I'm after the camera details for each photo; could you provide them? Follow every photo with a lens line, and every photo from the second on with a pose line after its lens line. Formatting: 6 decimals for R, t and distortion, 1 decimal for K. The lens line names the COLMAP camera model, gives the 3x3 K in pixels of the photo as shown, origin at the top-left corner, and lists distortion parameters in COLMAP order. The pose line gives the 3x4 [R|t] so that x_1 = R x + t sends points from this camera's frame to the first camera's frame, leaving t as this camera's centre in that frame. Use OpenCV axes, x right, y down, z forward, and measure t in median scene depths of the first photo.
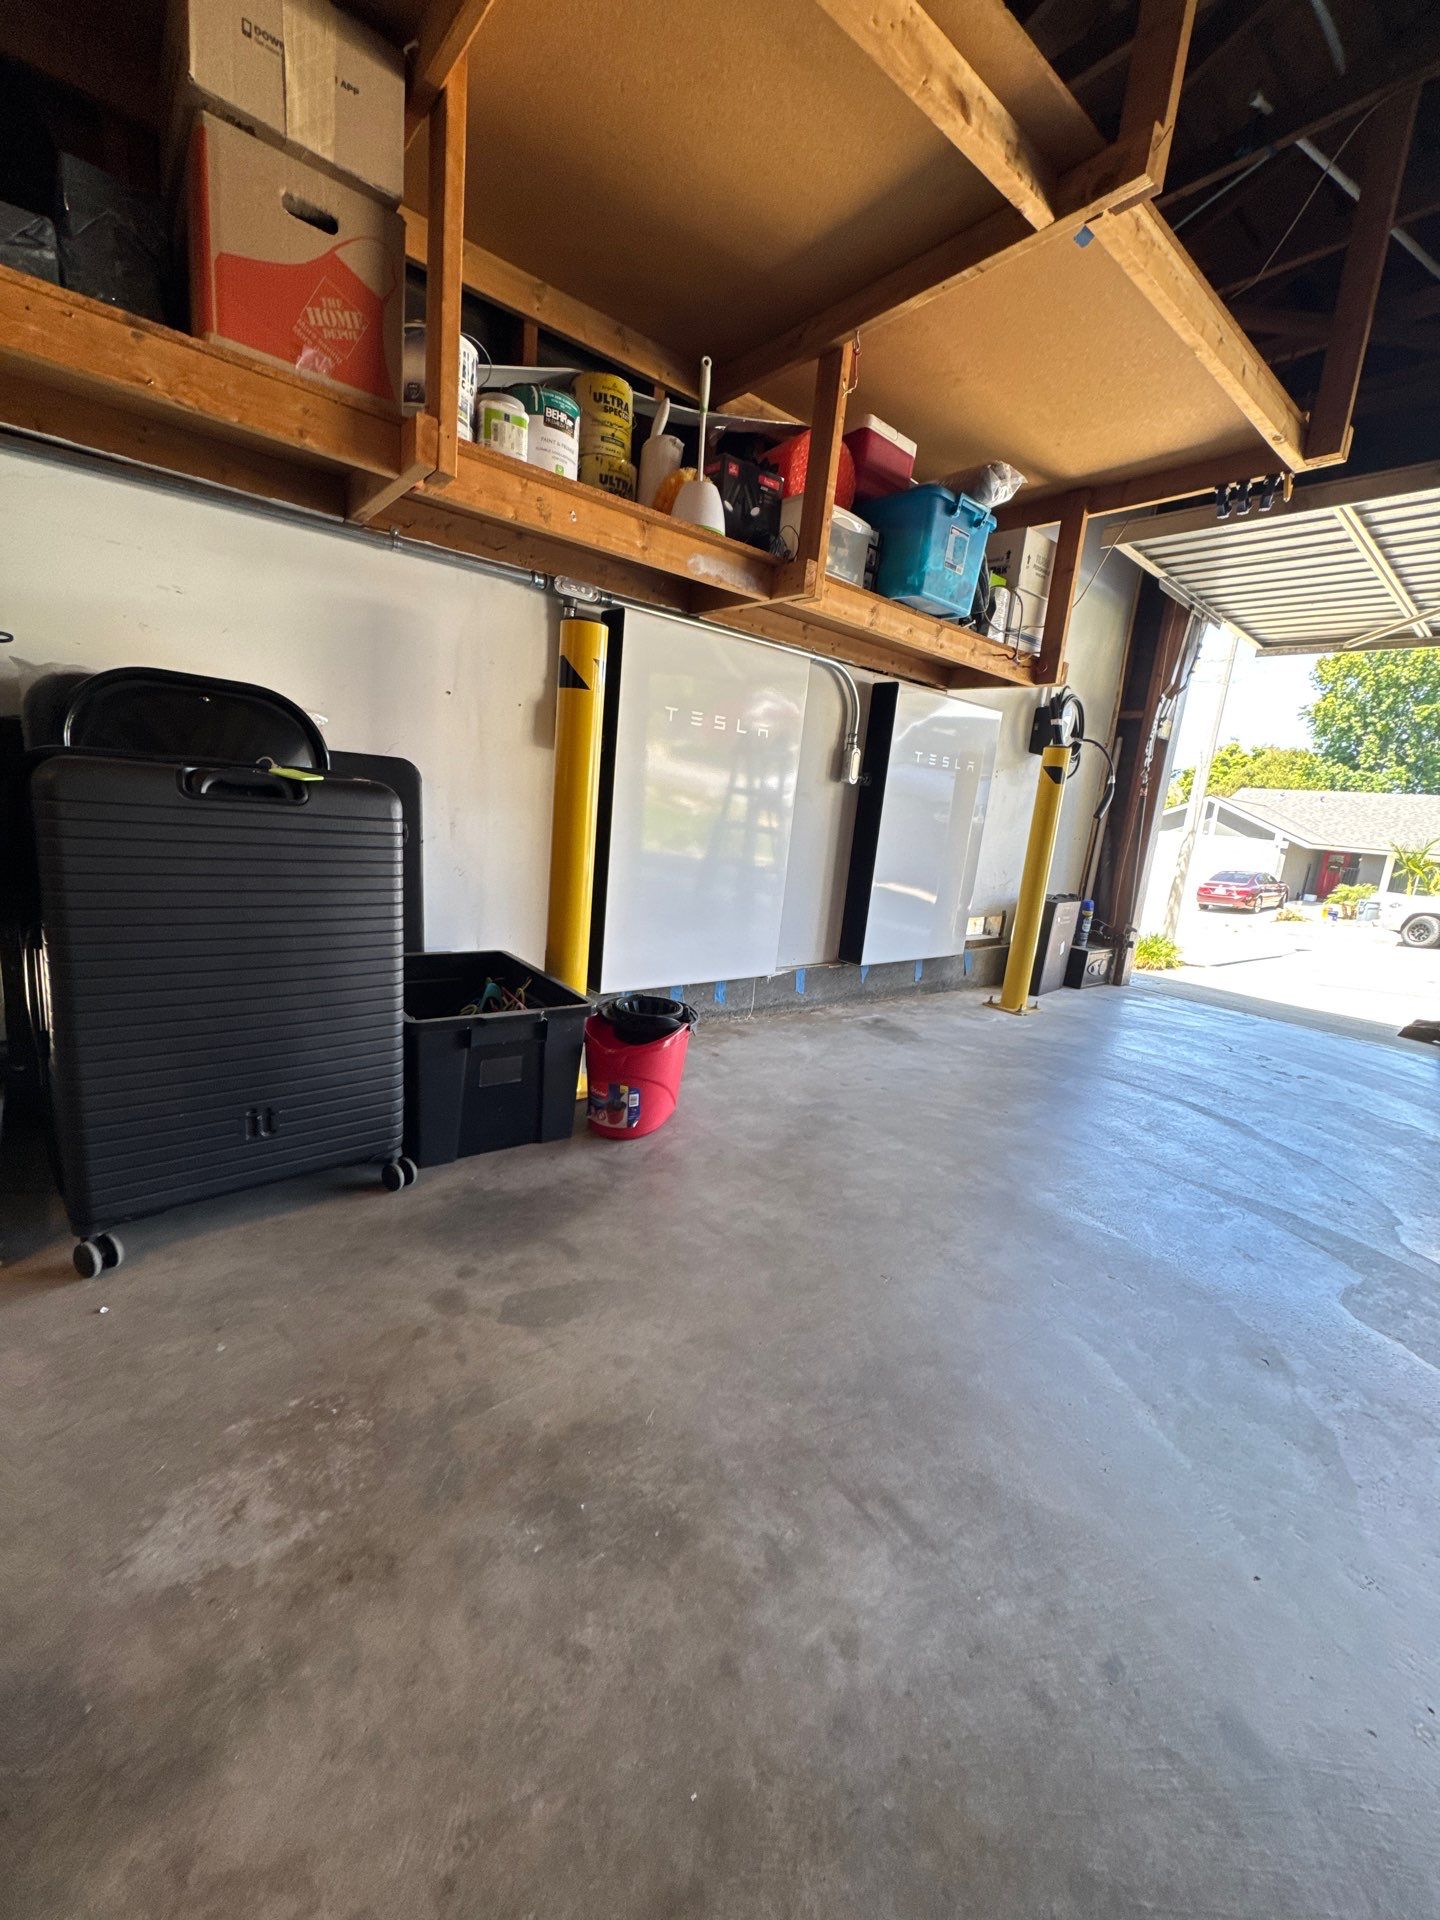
lens RADIAL K [[760.3, 0, 729.2], [0, 760.3, 957.9], [0, 0, 1]] dist [-0.002434, 0.000274]
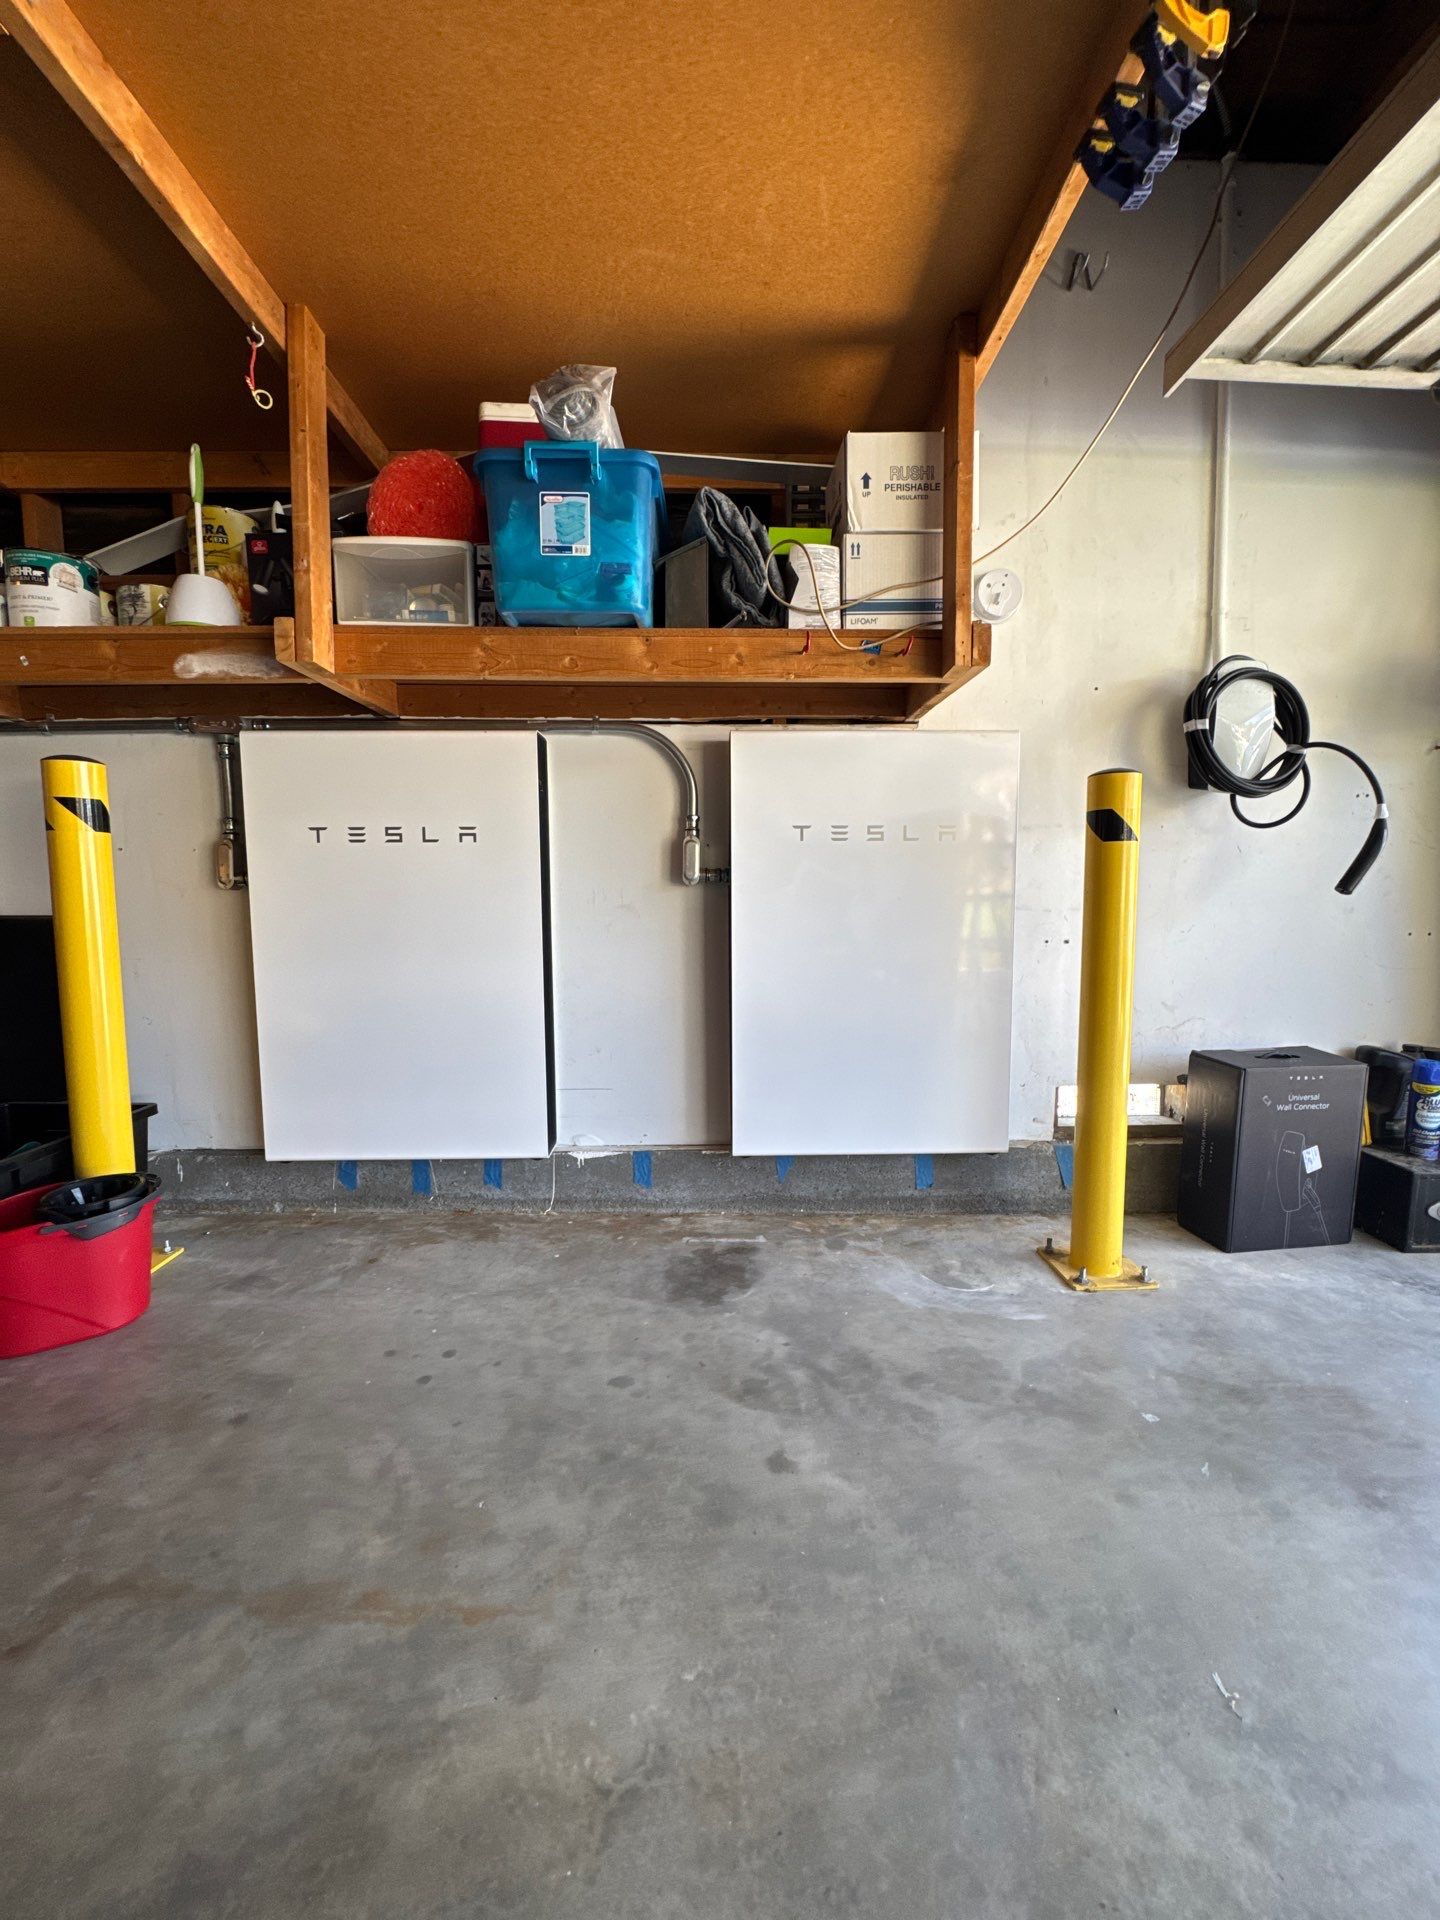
lens RADIAL K [[760.3, 0, 721.0], [0, 760.3, 964.3], [0, 0, 1]] dist [-0.002434, 0.000274]
pose [[0.776198, -0.037390, -0.629380, 0.621470], [-0.055671, 0.990276, -0.127489, -0.074149], [0.628027, 0.133995, 0.766569, 0.504217]]
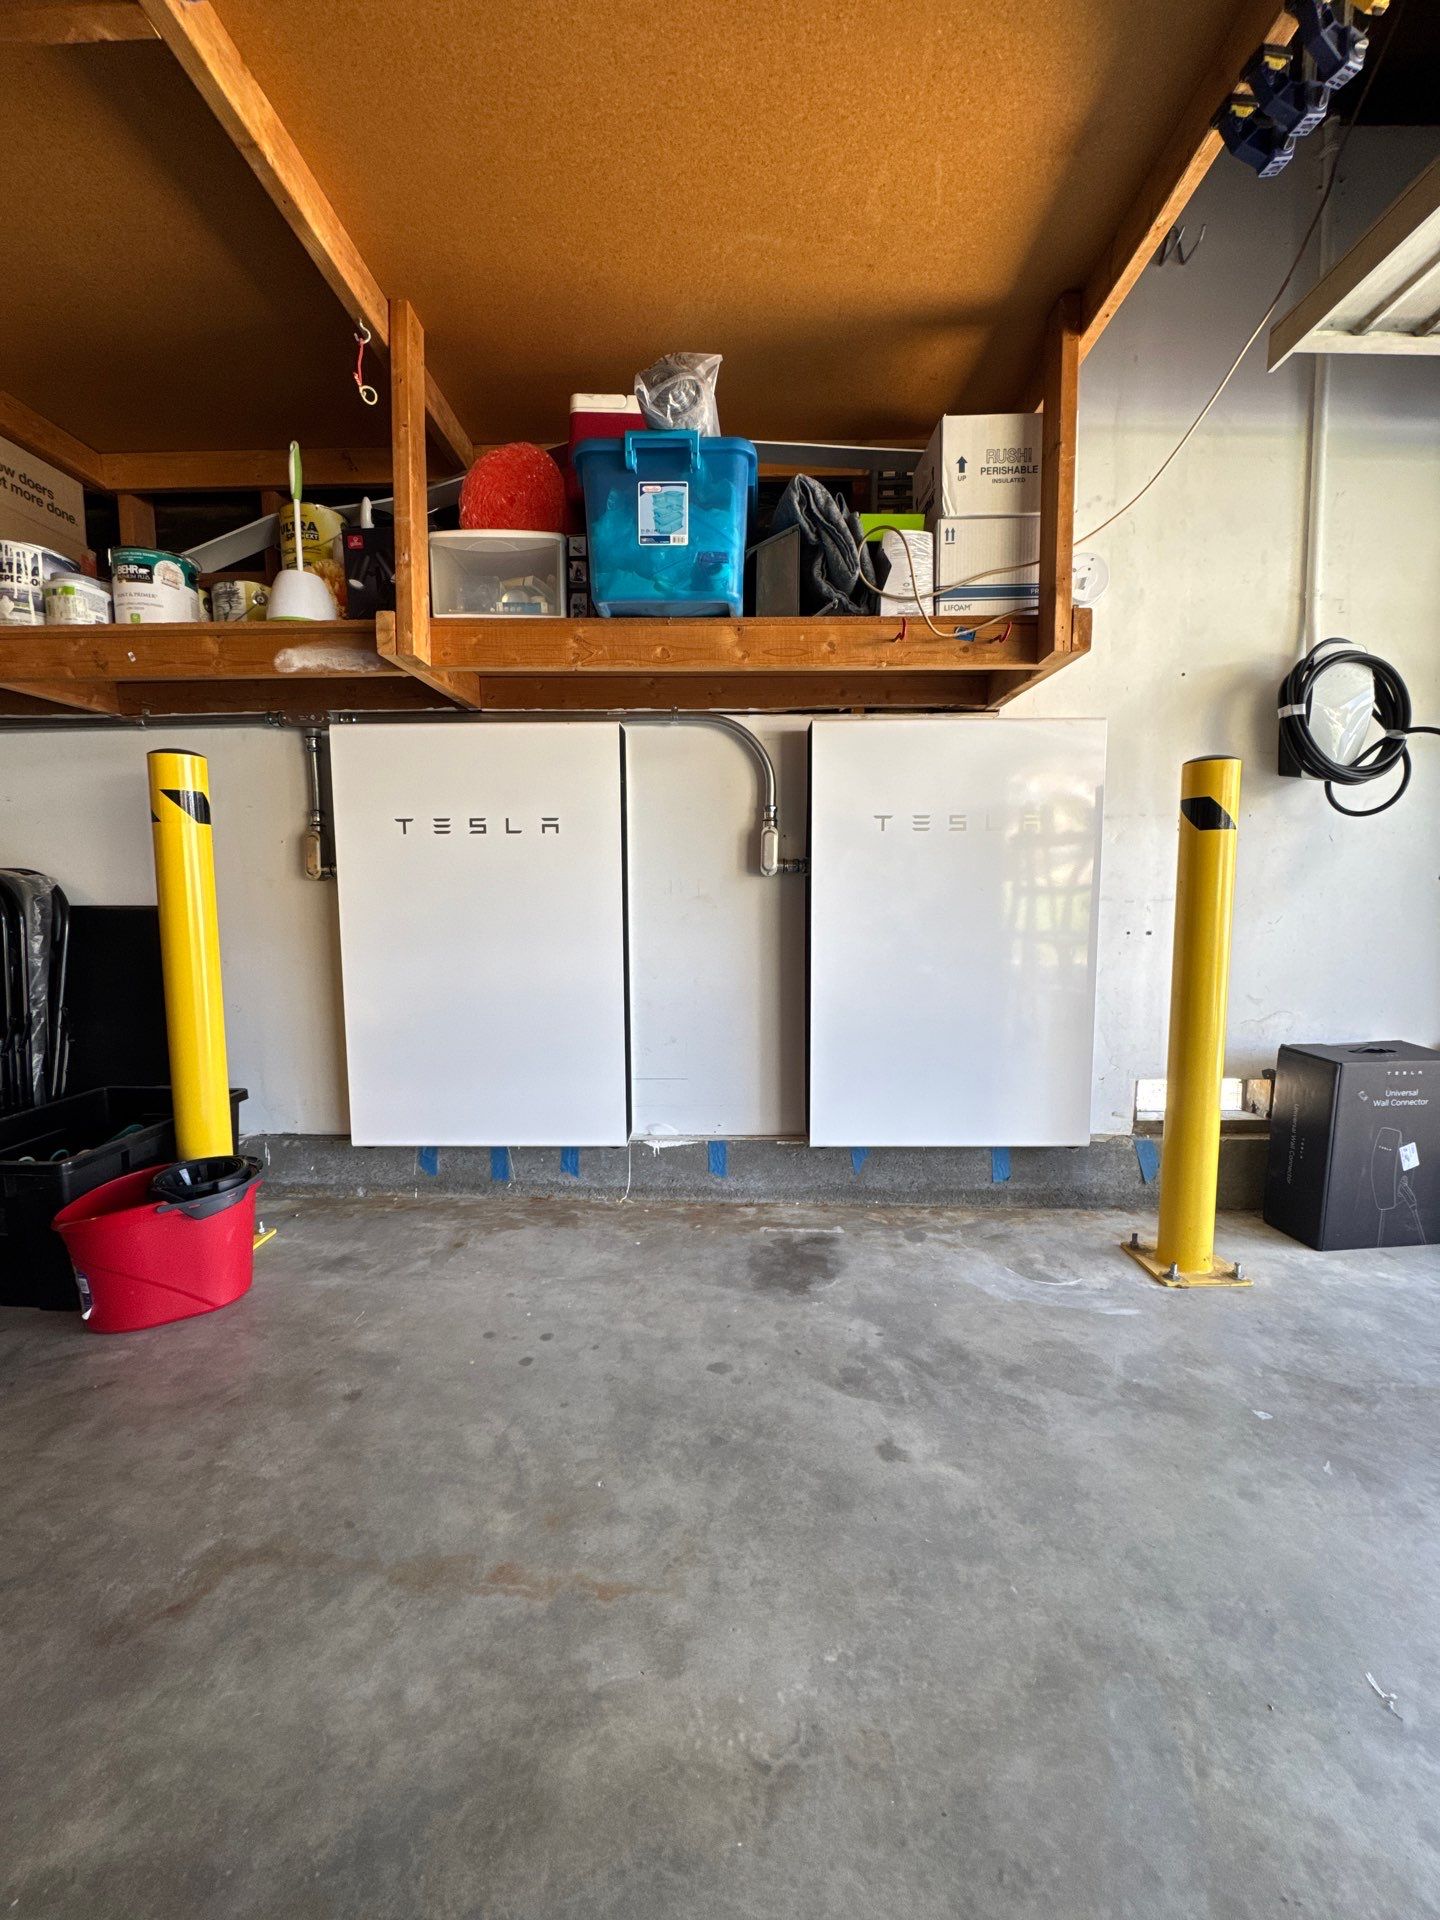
lens RADIAL K [[760.3, 0, 721.9], [0, 760.3, 964.2], [0, 0, 1]] dist [-0.002434, 0.000274]
pose [[0.753363, -0.030059, -0.656918, 0.586923], [-0.062963, 0.991068, -0.117556, -0.068327], [0.654584, 0.129924, 0.744741, 0.475057]]
